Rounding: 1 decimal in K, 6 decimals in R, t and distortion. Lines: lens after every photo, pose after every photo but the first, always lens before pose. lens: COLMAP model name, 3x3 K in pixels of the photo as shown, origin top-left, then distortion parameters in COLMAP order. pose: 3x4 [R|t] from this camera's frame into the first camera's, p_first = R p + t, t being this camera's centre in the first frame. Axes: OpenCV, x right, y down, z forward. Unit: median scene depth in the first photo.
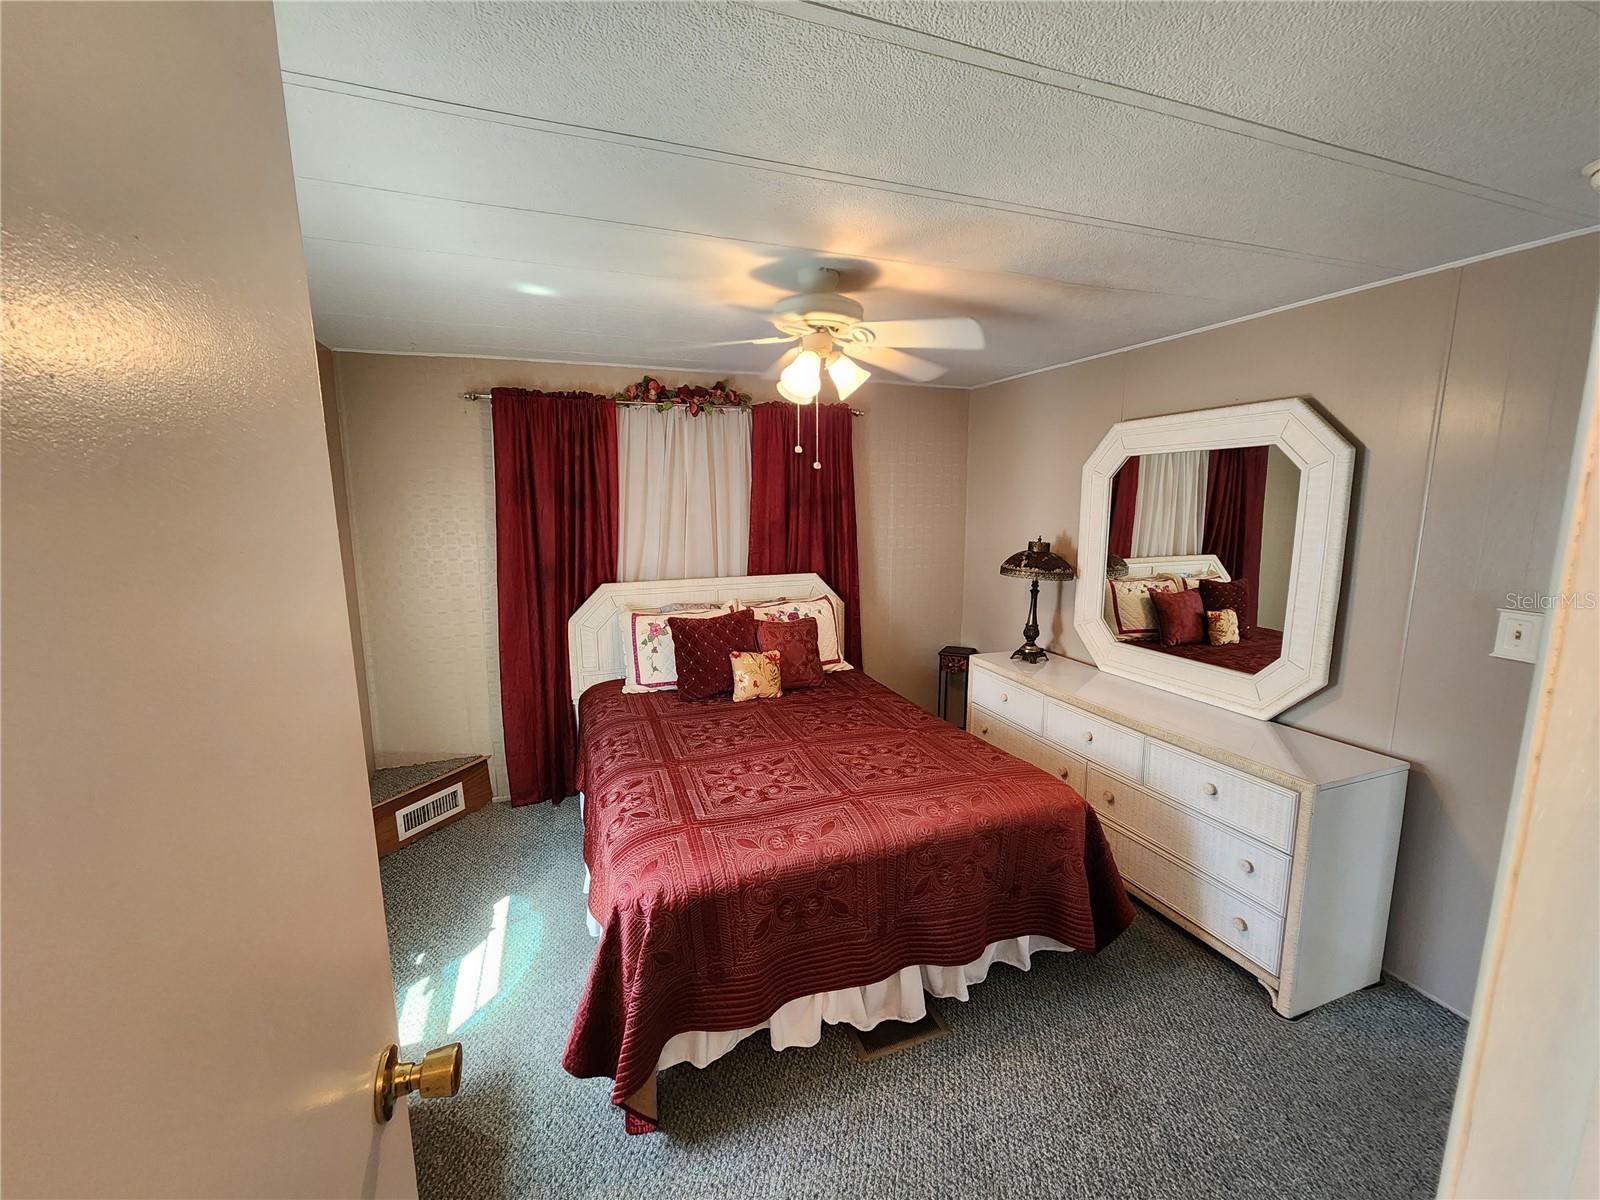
lens RADIAL K [[659.3, 0, 804.4], [0, 659.3, 601.0], [0, 0, 1]] dist [-0.000194, -0.001018]
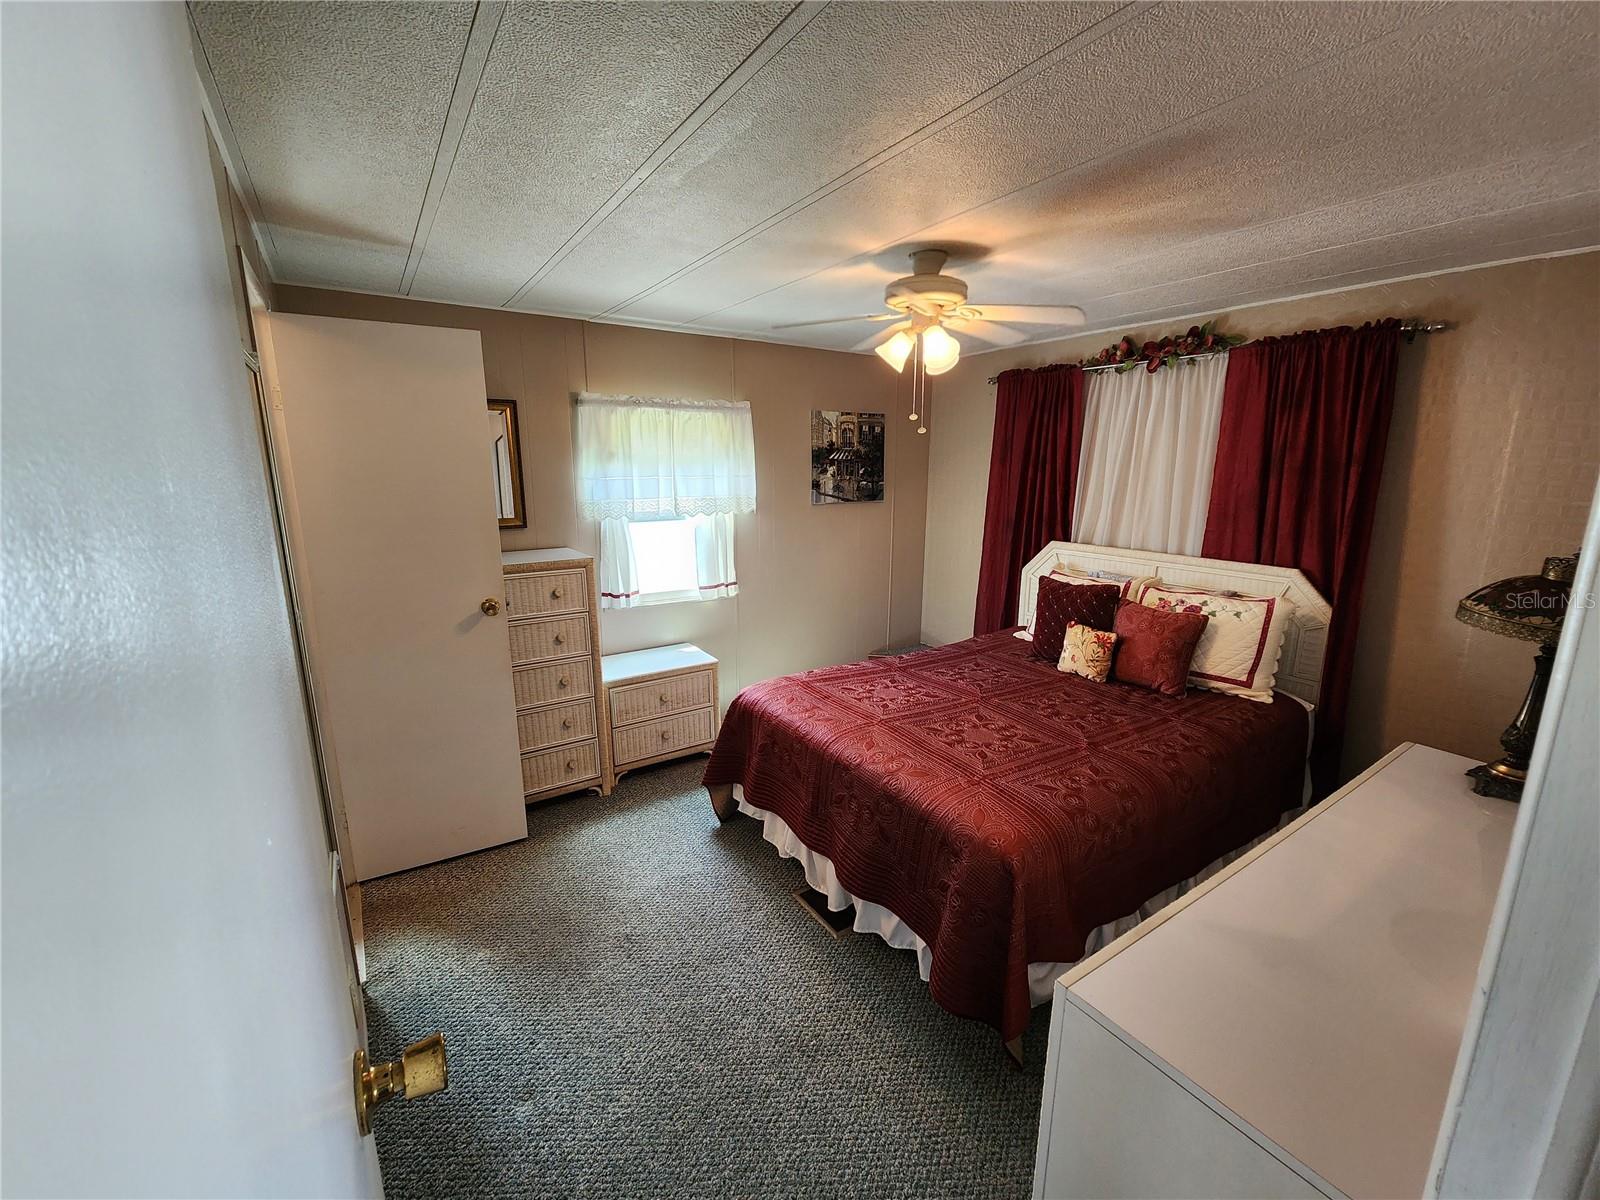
lens RADIAL K [[659.3, 0, 804.5], [0, 659.3, 596.6], [0, 0, 1]] dist [-0.000194, -0.001018]
pose [[0.224412, 0.202067, -0.953314, 0.726270], [-0.160778, 0.972537, 0.168294, -0.058784], [0.961140, 0.115505, 0.250737, 0.373191]]
